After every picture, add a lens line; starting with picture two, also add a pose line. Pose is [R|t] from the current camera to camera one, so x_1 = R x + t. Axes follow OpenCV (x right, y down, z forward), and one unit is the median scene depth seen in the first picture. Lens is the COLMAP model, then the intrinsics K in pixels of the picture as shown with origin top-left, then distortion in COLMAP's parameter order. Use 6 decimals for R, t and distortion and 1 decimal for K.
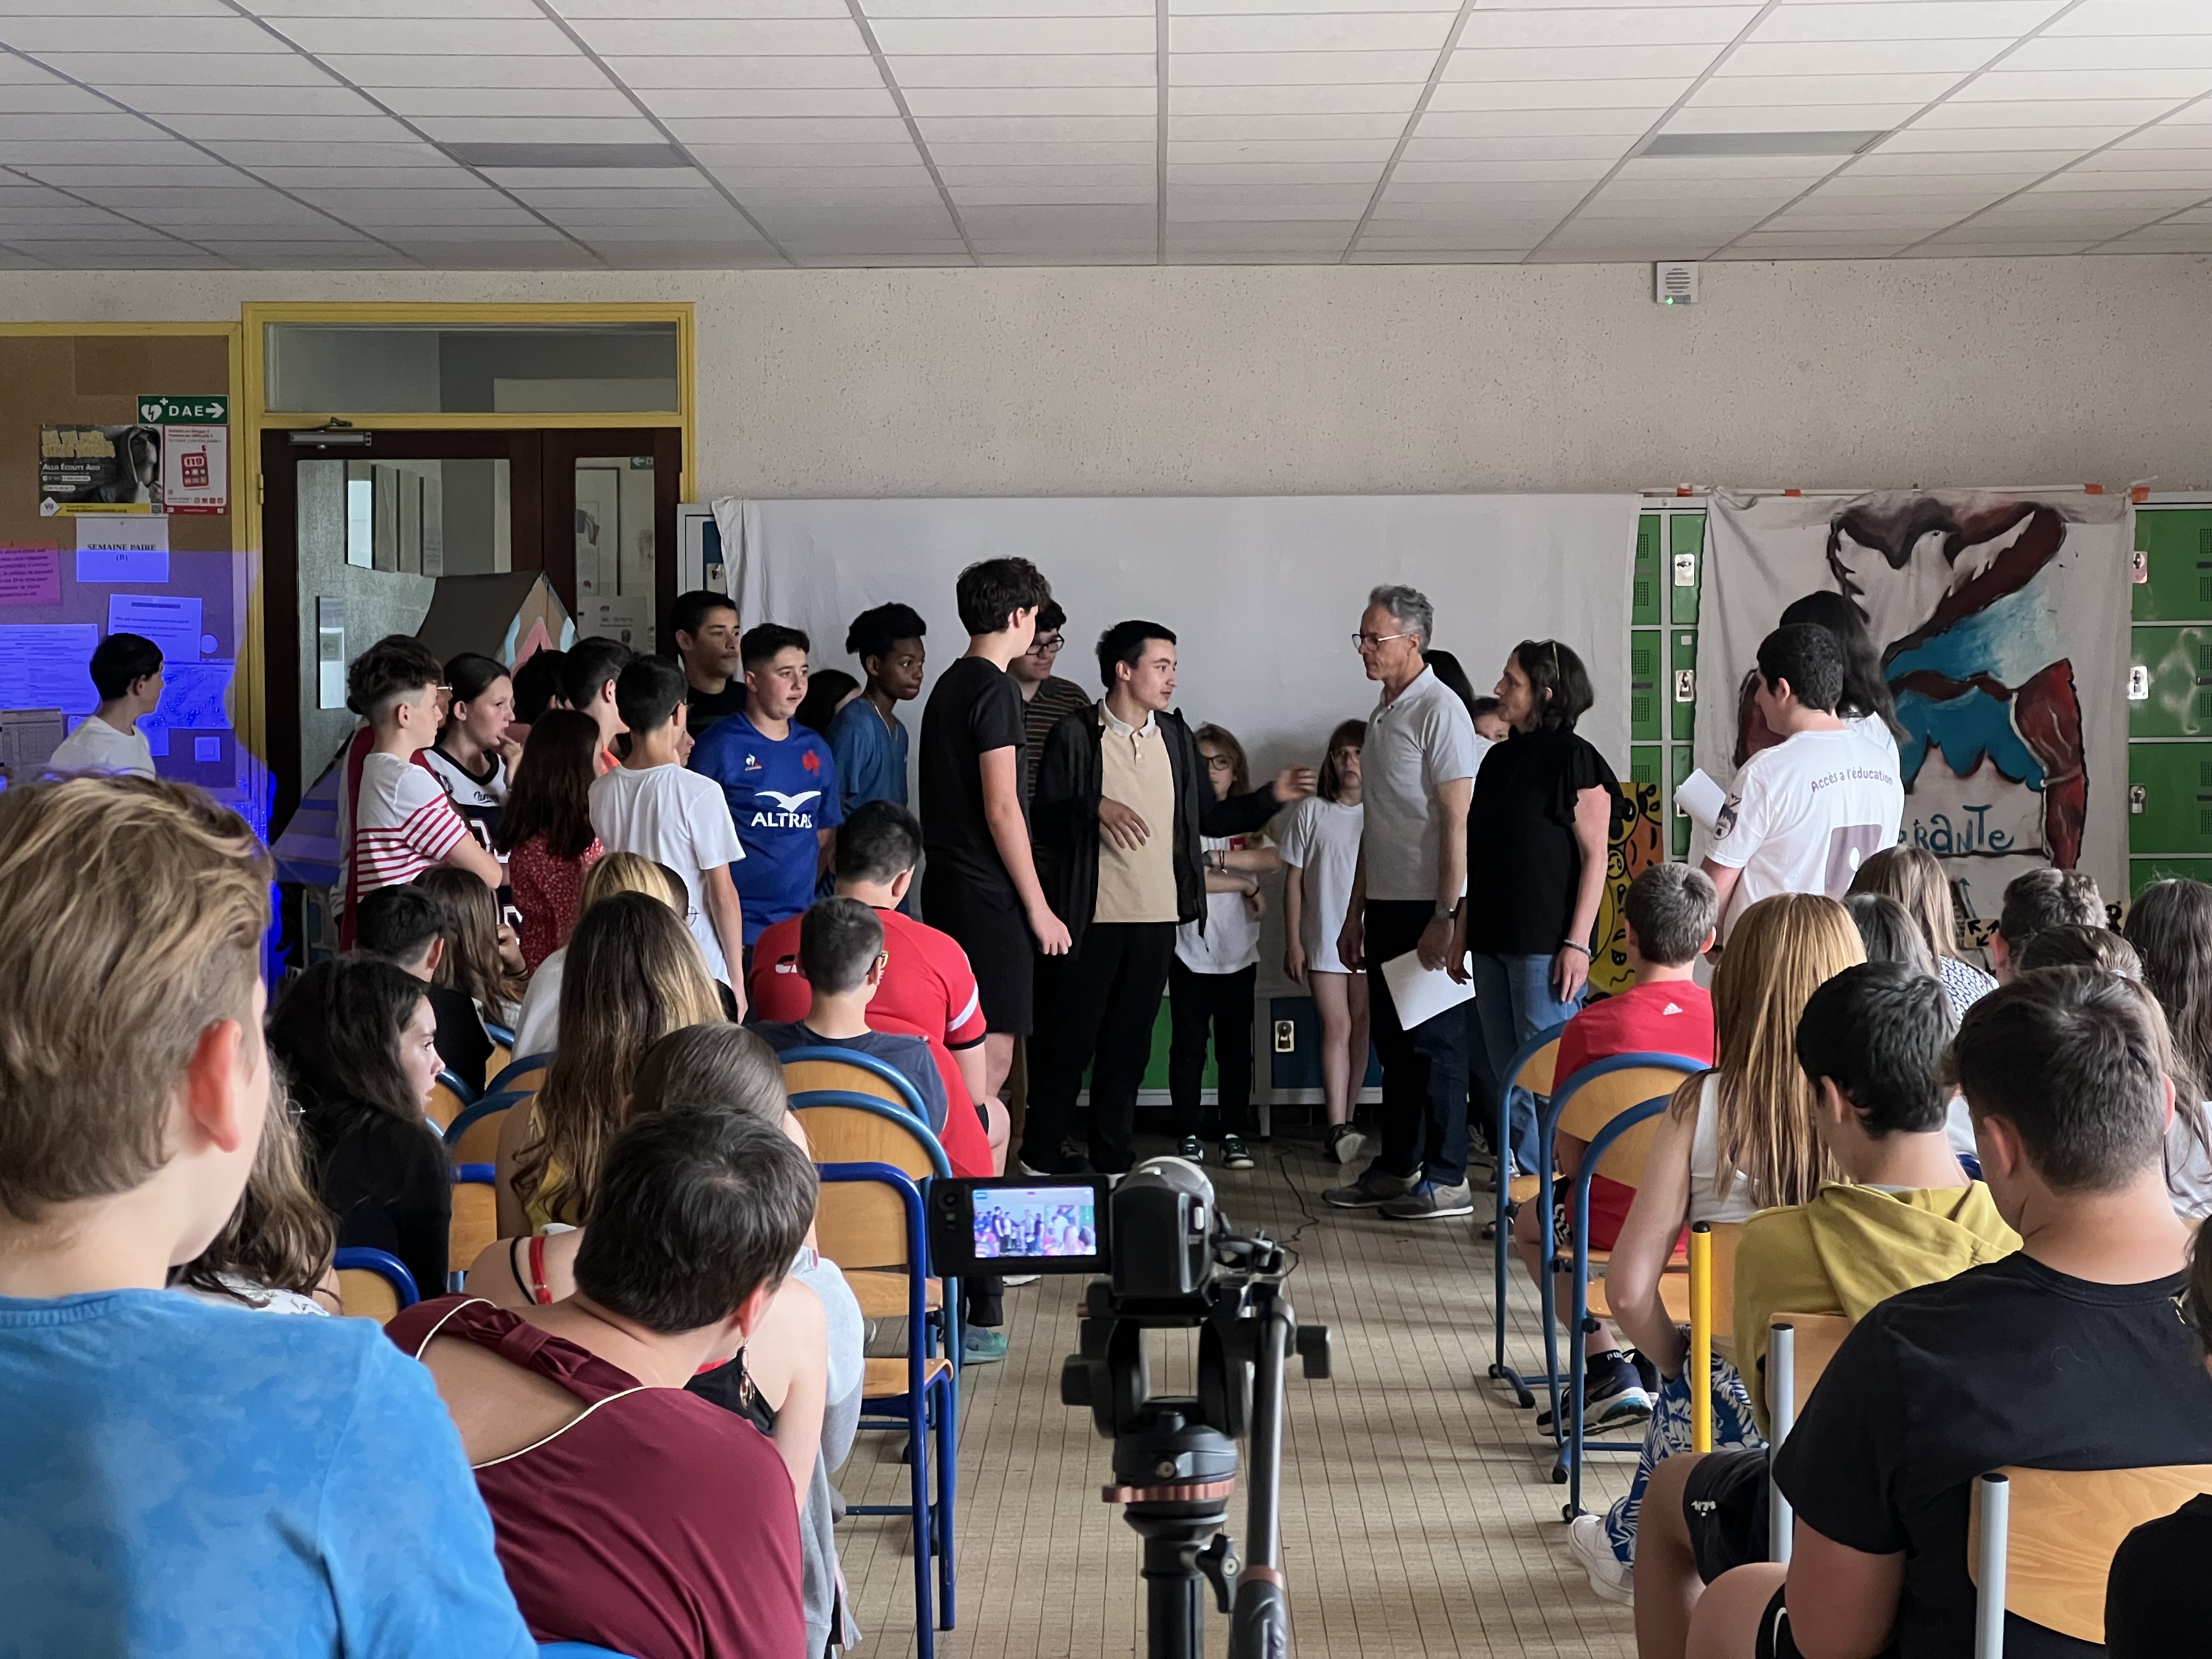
lens RADIAL K [[4930.6, 0, 1094.4], [0, 4930.6, 811.3], [0, 0, 1]] dist [0.185212, 0.000000]
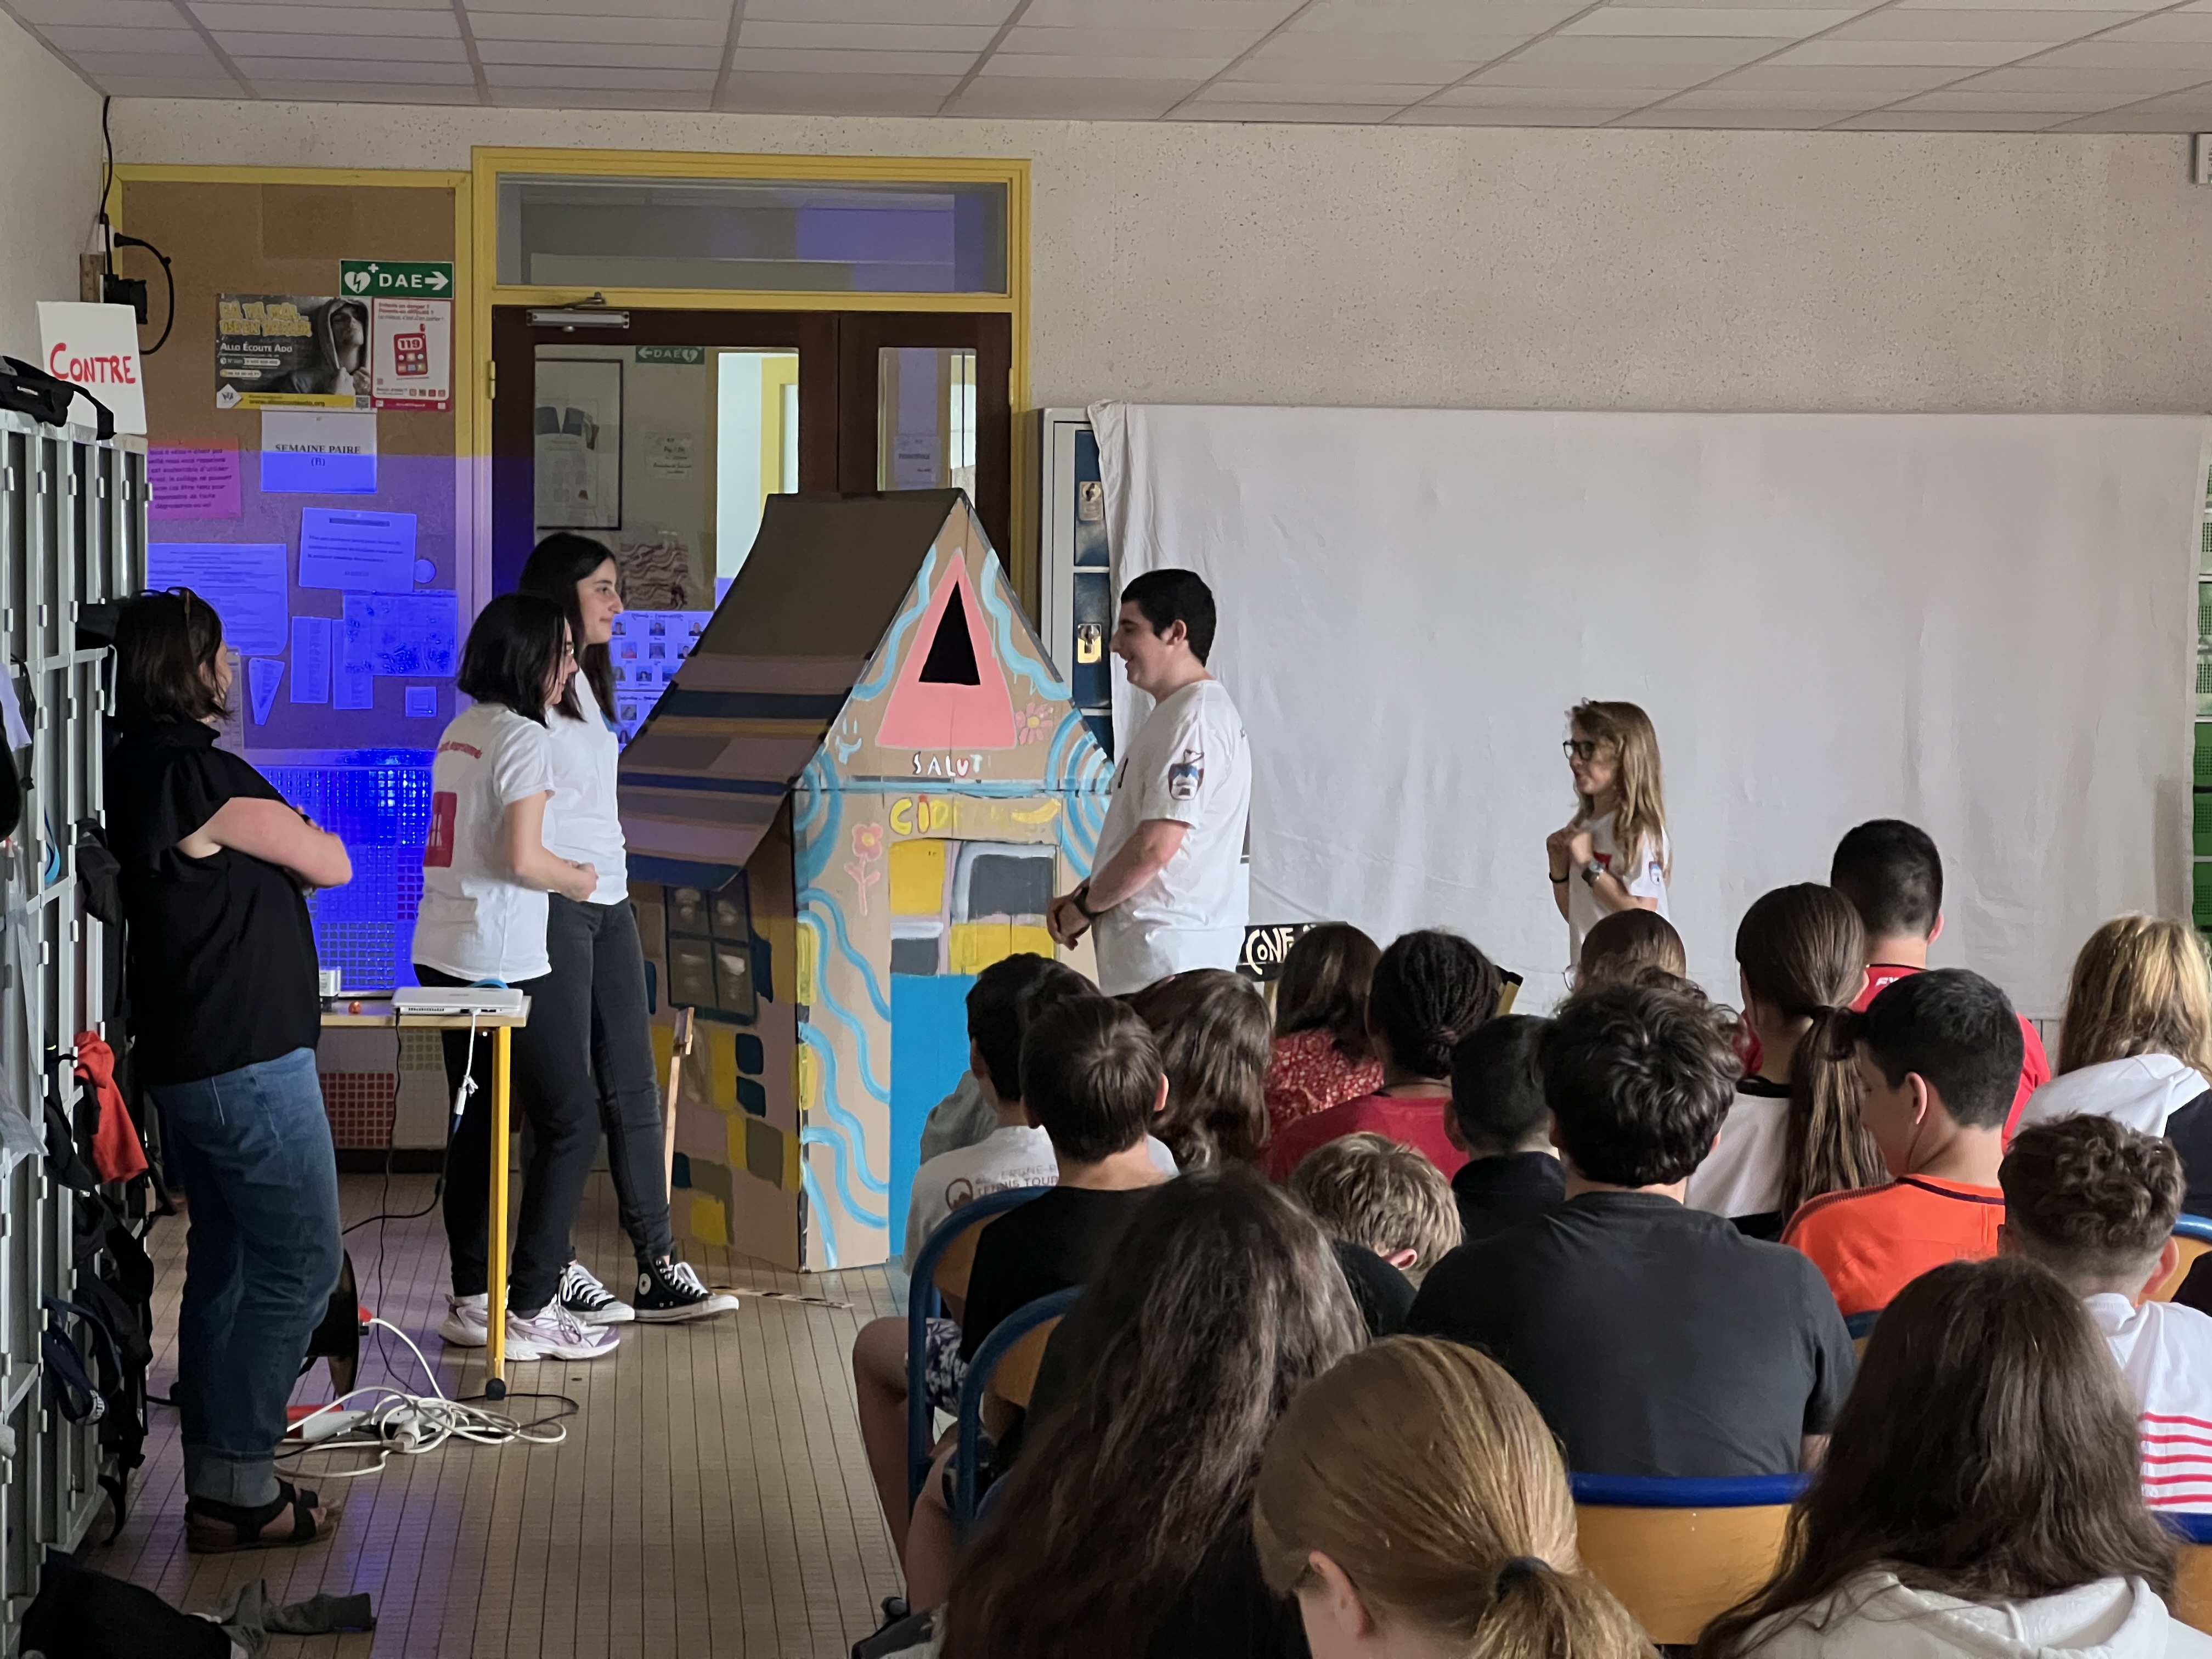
lens RADIAL K [[4930.6, 0, 1072.9], [0, 4930.6, 787.7], [0, 0, 1]] dist [0.185212, 0.000000]
pose [[0.994790, 0.011585, 0.101289, -0.154990], [-0.012912, 0.999839, 0.012458, -0.009991], [-0.101128, -0.013701, 0.994779, 0.190616]]
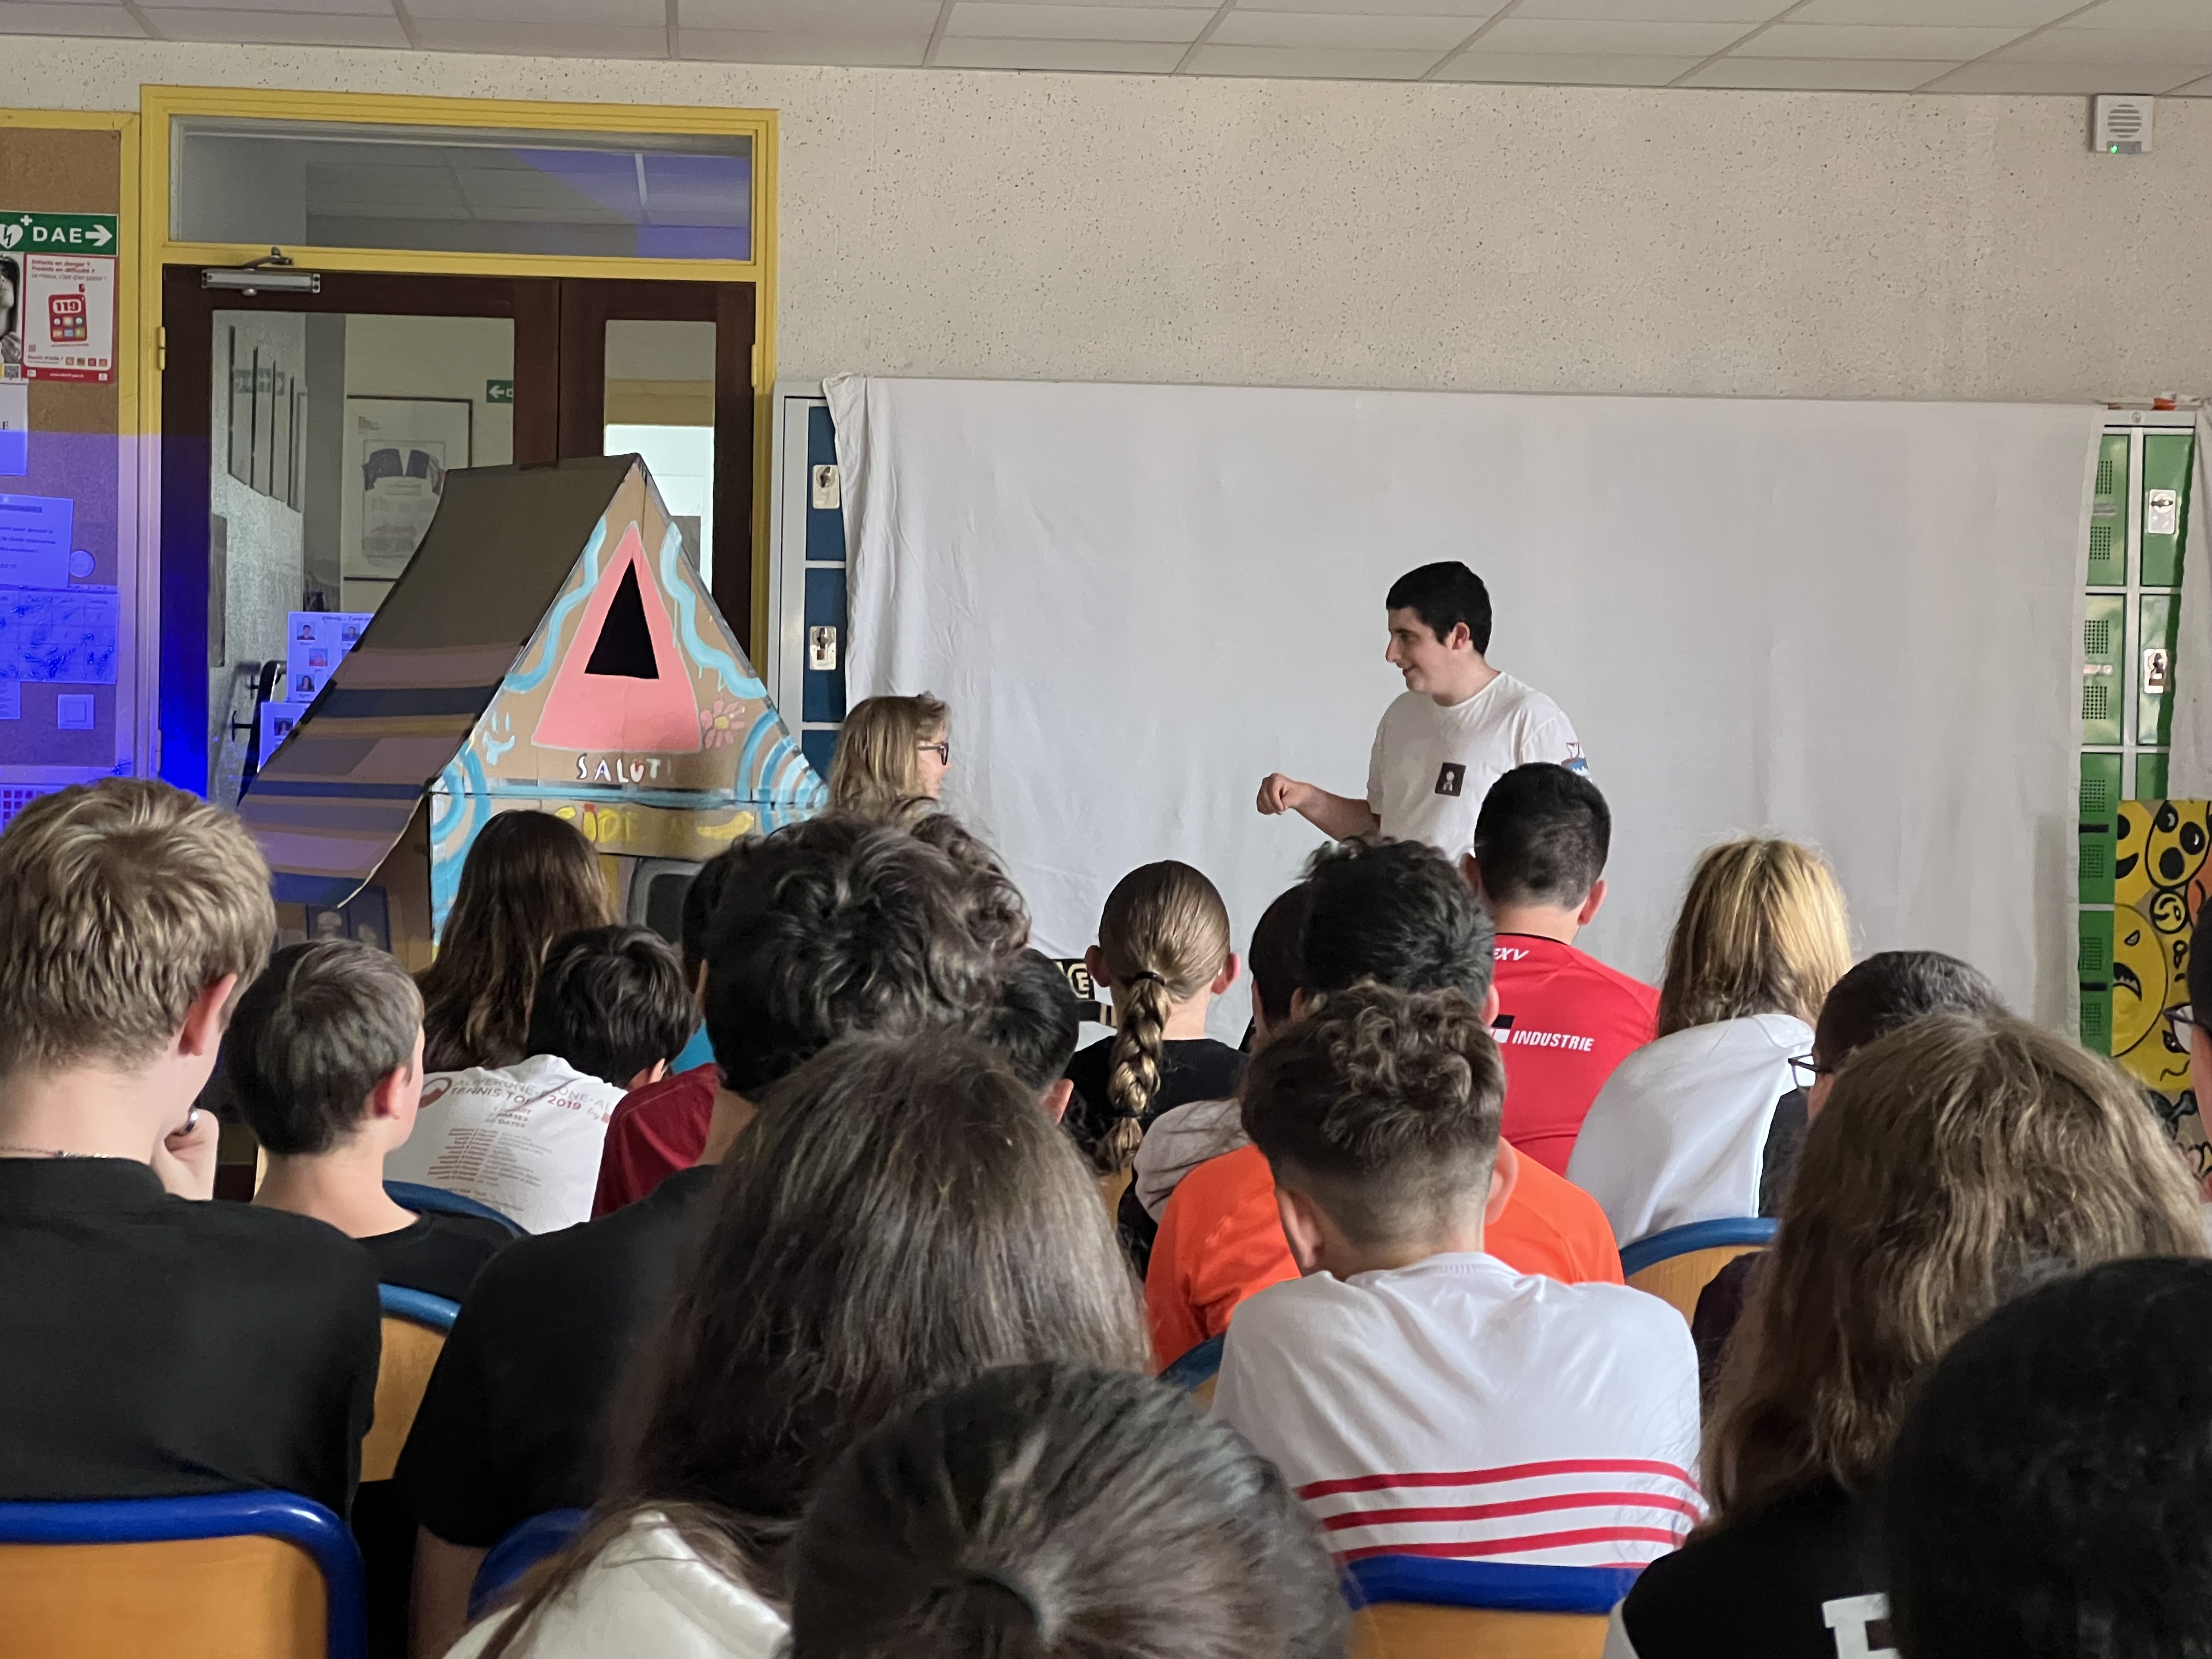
lens RADIAL K [[5033.2, 0, 1101.5], [0, 5033.2, 777.1], [0, 0, 1]] dist [0.229620, 0.000000]
pose [[0.995892, 0.023913, 0.087335, -0.095992], [-0.022244, 0.999552, -0.020029, 0.008109], [-0.087775, 0.018004, 0.995978, 0.263334]]
